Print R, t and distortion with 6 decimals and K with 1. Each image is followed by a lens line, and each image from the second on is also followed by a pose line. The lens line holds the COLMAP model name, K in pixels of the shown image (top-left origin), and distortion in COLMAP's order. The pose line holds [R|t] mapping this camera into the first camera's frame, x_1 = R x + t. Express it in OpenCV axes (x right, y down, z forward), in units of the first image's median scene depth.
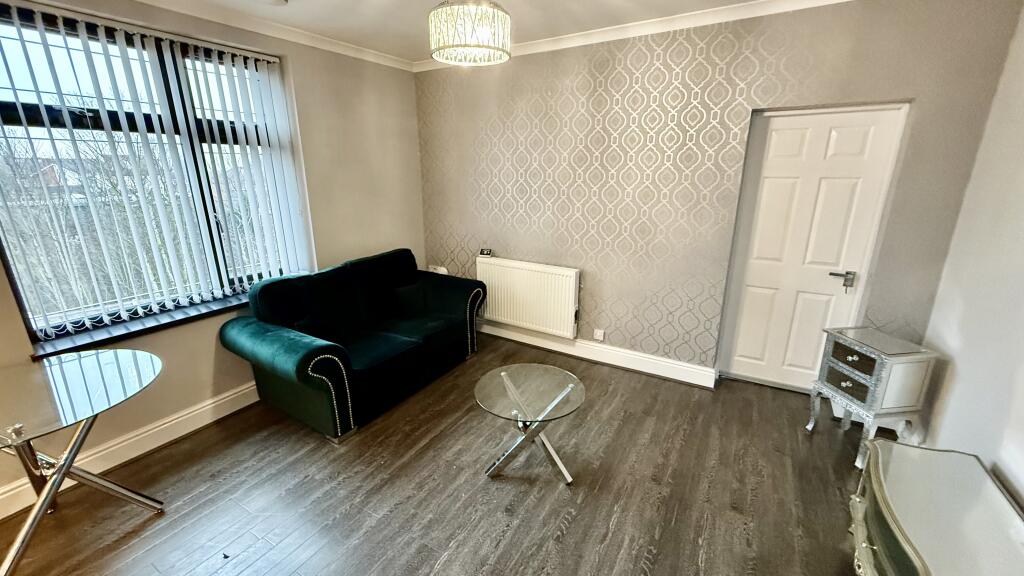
lens RADIAL K [[418.6, 0, 512.0], [0, 418.6, 288.0], [0, 0, 1]] dist [0.069469, 0.000009]
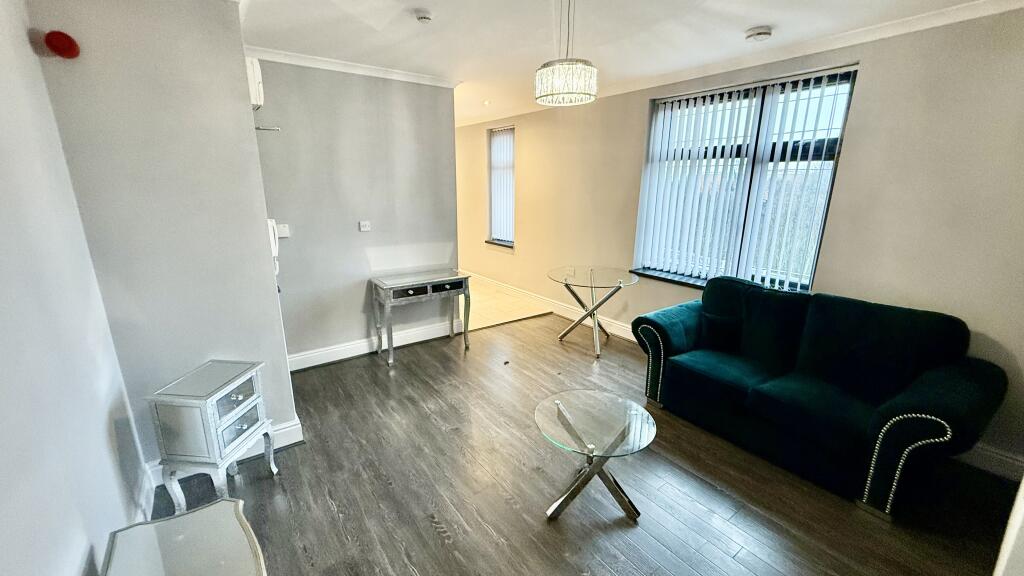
lens RADIAL K [[418.6, 0, 512.0], [0, 418.6, 288.0], [0, 0, 1]] dist [0.069469, 0.000009]
pose [[-0.364597, 0.234204, -0.901231, 0.826000], [-0.274691, 0.897730, 0.344422, -0.265186], [0.889727, 0.373135, -0.262976, 0.921899]]
